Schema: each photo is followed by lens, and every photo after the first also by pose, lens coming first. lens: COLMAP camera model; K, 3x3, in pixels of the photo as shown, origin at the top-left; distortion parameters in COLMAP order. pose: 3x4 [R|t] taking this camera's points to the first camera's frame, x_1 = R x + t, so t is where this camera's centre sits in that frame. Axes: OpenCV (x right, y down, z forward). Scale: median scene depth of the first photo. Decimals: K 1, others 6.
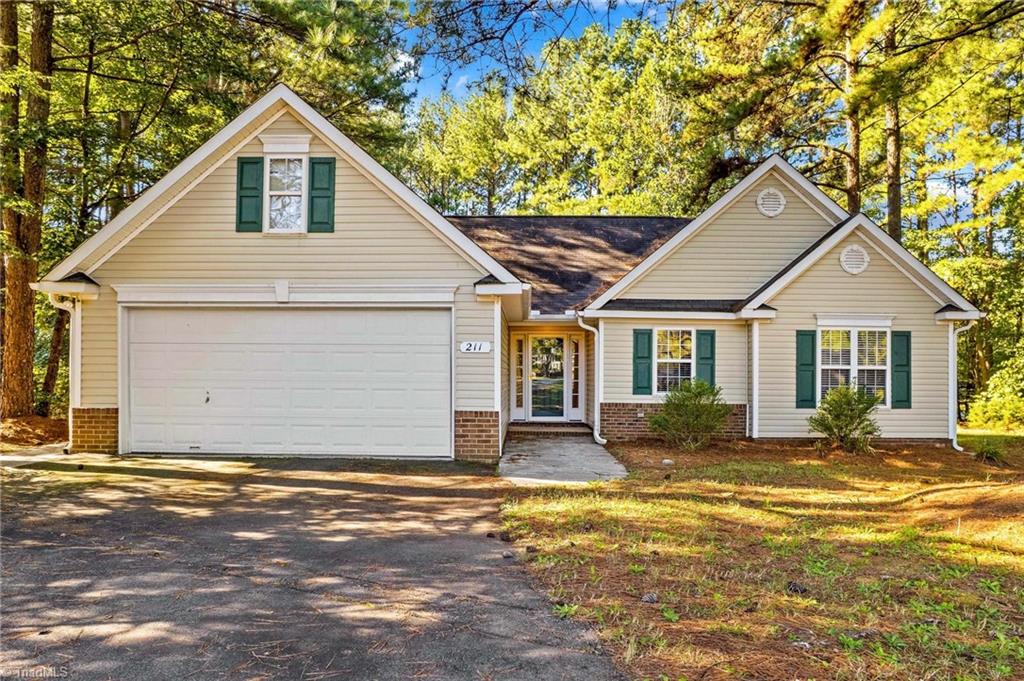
lens RADIAL K [[668.8, 0, 494.2], [0, 668.8, 355.1], [0, 0, 1]] dist [-0.039766, 0.000057]
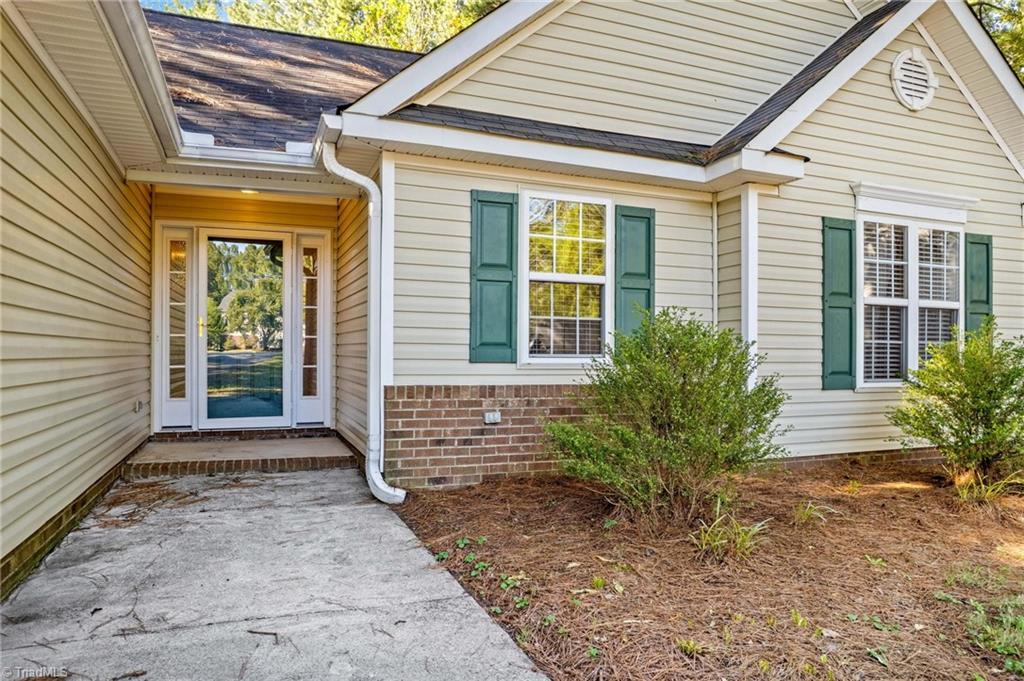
lens RADIAL K [[668.8, 0, 494.2], [0, 668.8, 355.1], [0, 0, 1]] dist [-0.039766, 0.000057]
pose [[0.921329, -0.002485, 0.388776, 0.073358], [-0.011505, 0.999367, 0.033651, 0.041962], [-0.388614, -0.035476, 0.920718, 0.647469]]
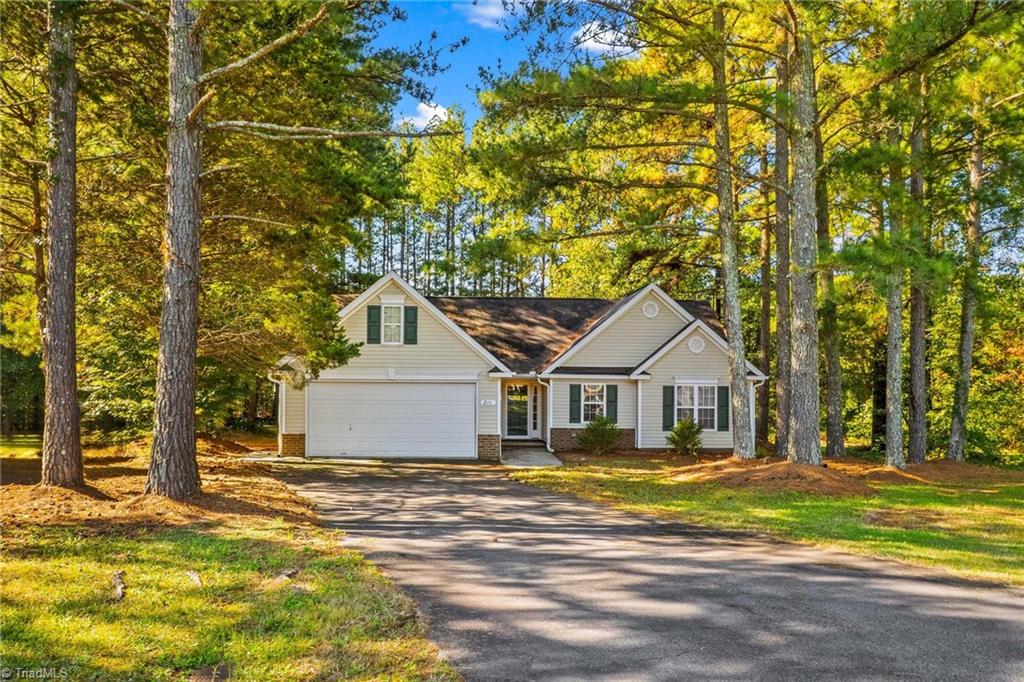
lens RADIAL K [[681.7, 0, 481.4], [0, 681.7, 342.4], [0, 0, 1]] dist [-0.004365, -0.000671]
pose [[0.998676, 0.004256, 0.051262, -0.106320], [-0.002261, 0.999240, -0.038922, -0.077649], [-0.051389, 0.038755, 0.997926, -0.730679]]
